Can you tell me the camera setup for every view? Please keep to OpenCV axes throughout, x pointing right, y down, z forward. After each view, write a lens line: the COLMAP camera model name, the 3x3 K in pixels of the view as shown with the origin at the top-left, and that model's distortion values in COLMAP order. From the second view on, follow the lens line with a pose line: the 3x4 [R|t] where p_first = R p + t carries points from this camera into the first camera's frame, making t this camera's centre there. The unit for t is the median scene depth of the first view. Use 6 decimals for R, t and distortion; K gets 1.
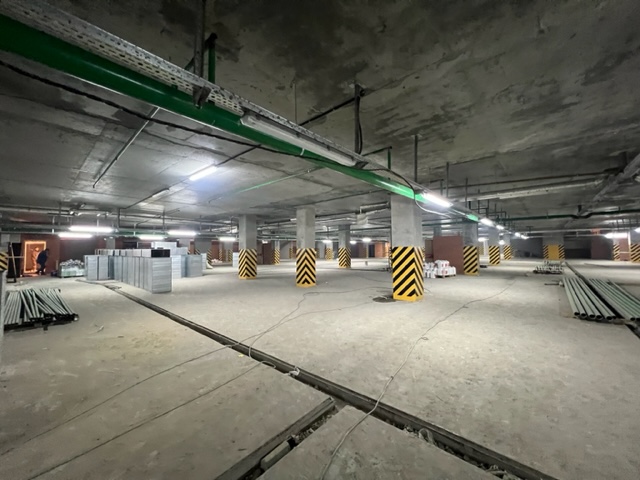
lens RADIAL K [[258.9, 0, 320.0], [0, 258.9, 240.0], [0, 0, 1]] dist [-0.000504, -0.000040]
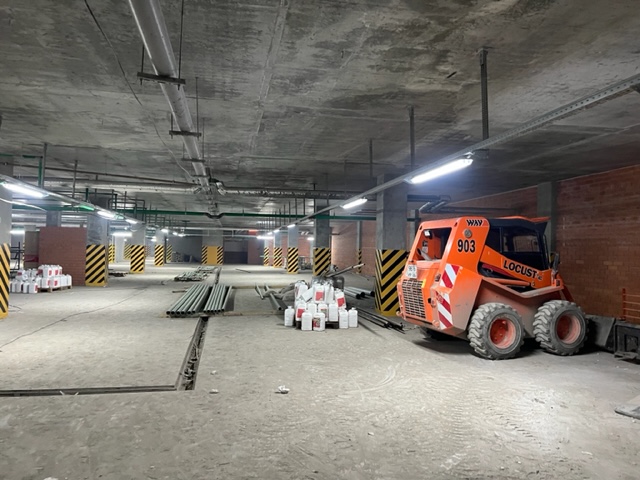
lens RADIAL K [[467.9, 0, 320.0], [0, 467.9, 240.0], [0, 0, 1]] dist [0.006852, 0.001573]
pose [[0.599138, 0.038299, 0.799730, -0.061054], [-0.052125, 0.998602, -0.008772, -0.008611], [-0.798948, -0.036431, 0.600296, -0.223545]]
